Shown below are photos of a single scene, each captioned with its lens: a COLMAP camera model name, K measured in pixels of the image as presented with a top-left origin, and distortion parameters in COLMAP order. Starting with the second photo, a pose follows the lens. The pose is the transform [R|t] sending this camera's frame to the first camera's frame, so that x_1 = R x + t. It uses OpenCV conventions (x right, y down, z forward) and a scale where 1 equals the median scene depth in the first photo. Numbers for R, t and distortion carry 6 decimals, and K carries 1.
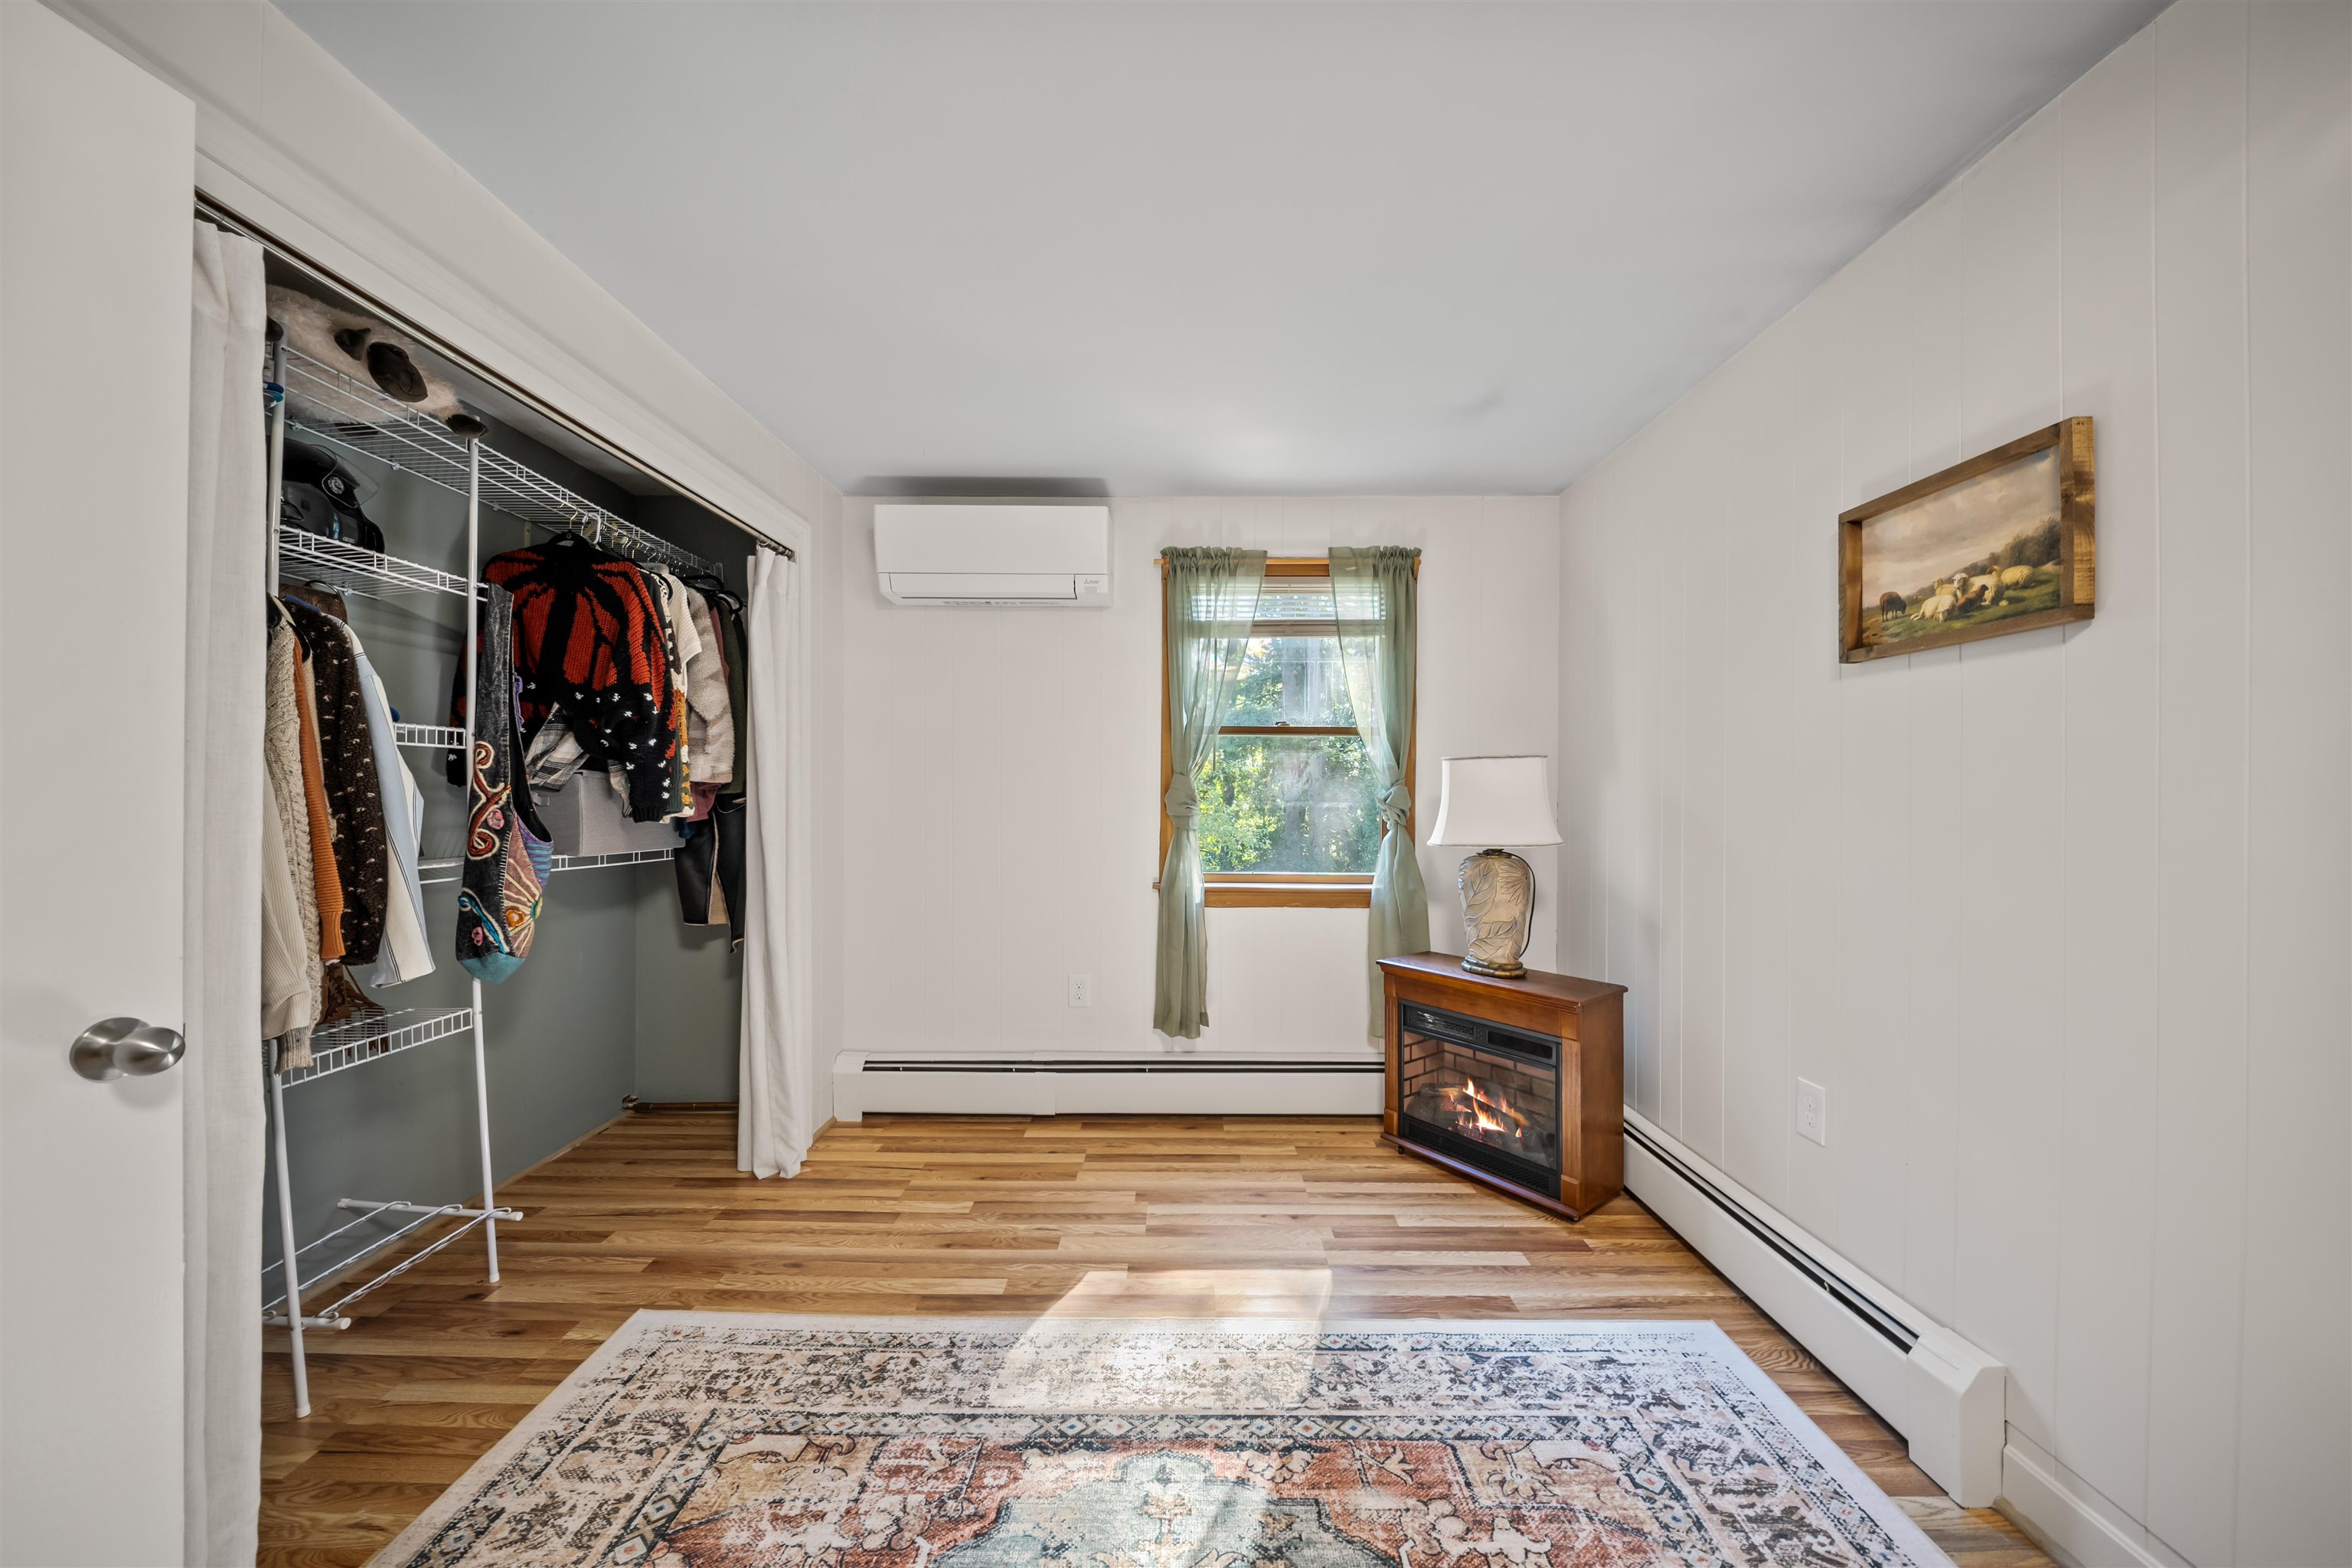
lens RADIAL K [[843.2, 0, 1179.2], [0, 843.2, 770.8], [0, 0, 1]] dist [0.003415, -0.005350]
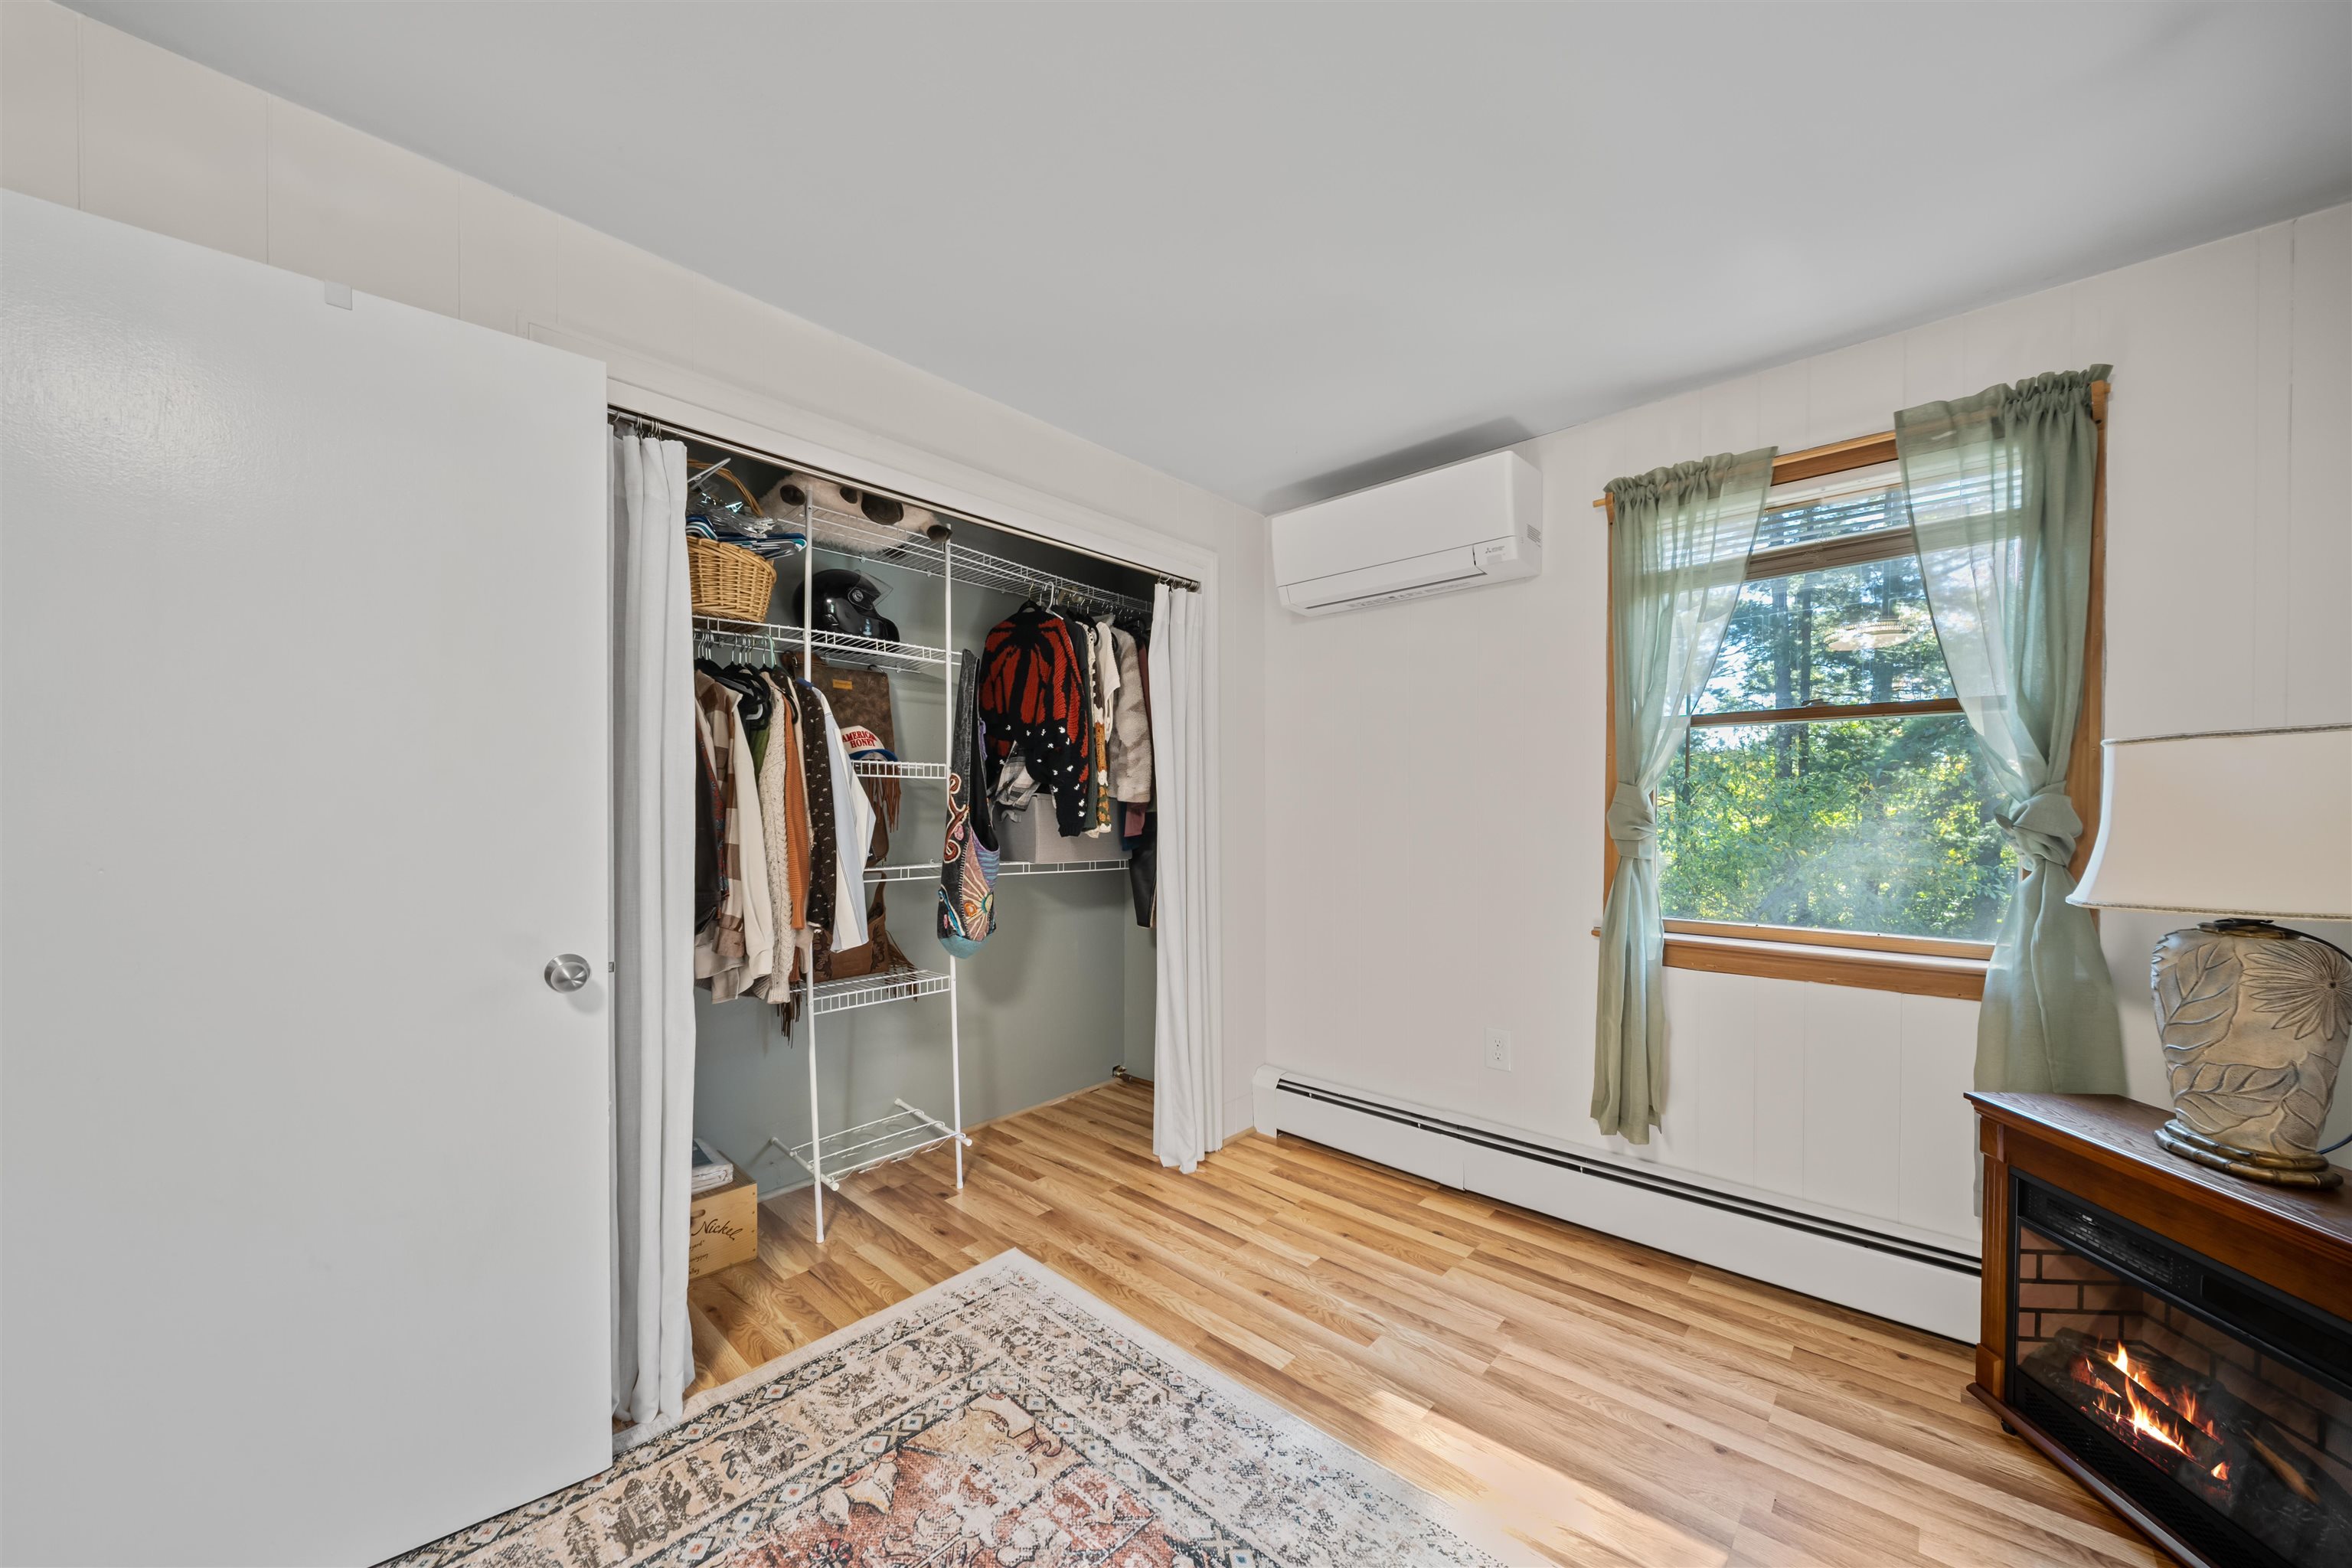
lens RADIAL K [[843.2, 0, 1135.2], [0, 843.2, 804.6], [0, 0, 1]] dist [0.003415, -0.005350]
pose [[0.736123, -0.009480, -0.676782, 0.226923], [0.022737, 0.999684, 0.010727, 0.005474], [0.676466, -0.023285, 0.736105, 0.197164]]
